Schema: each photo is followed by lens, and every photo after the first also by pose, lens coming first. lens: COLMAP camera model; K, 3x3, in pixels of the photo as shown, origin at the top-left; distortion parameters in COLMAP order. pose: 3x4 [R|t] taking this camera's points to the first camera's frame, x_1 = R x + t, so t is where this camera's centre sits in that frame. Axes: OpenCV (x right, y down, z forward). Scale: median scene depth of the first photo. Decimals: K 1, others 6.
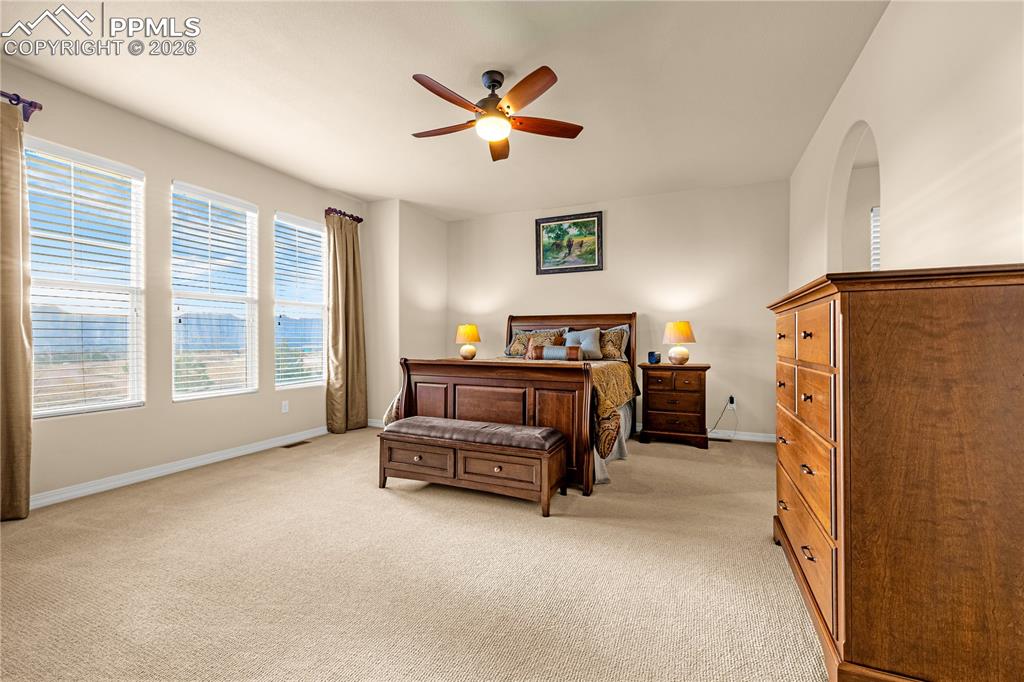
lens RADIAL K [[434.1, 0, 512.0], [0, 434.1, 341.0], [0, 0, 1]] dist [0.000925, 0.000192]
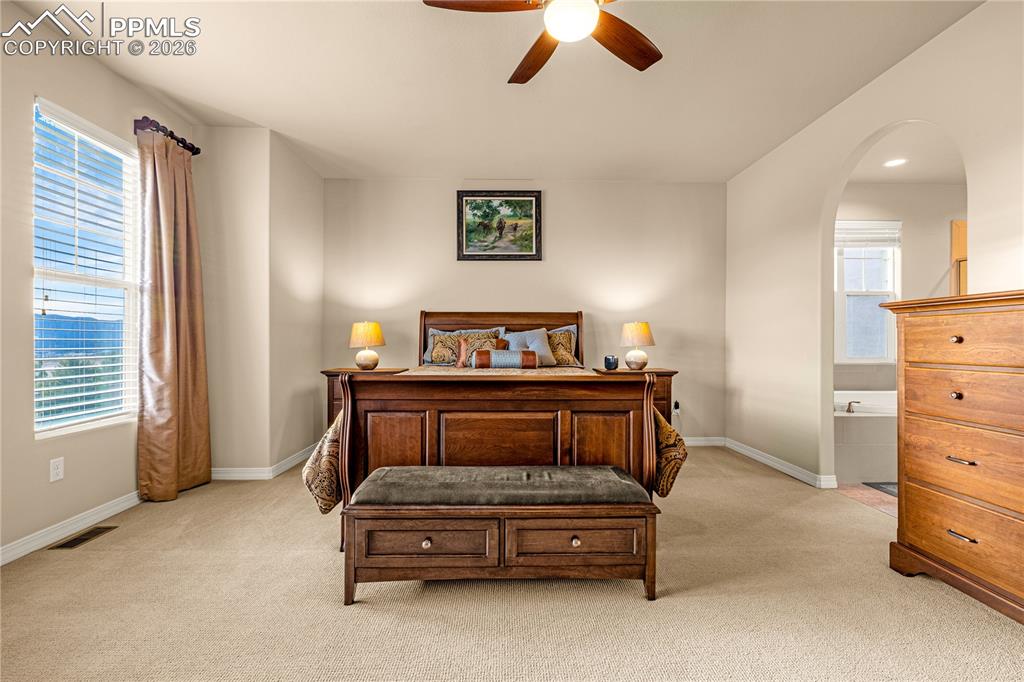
lens RADIAL K [[450.7, 0, 512.0], [0, 450.7, 341.0], [0, 0, 1]] dist [-0.004094, 0.000191]
pose [[0.903257, 0.000128, 0.429101, -0.230978], [0.001252, 0.999995, -0.002934, -0.003196], [-0.429099, 0.003187, 0.903252, 0.238882]]
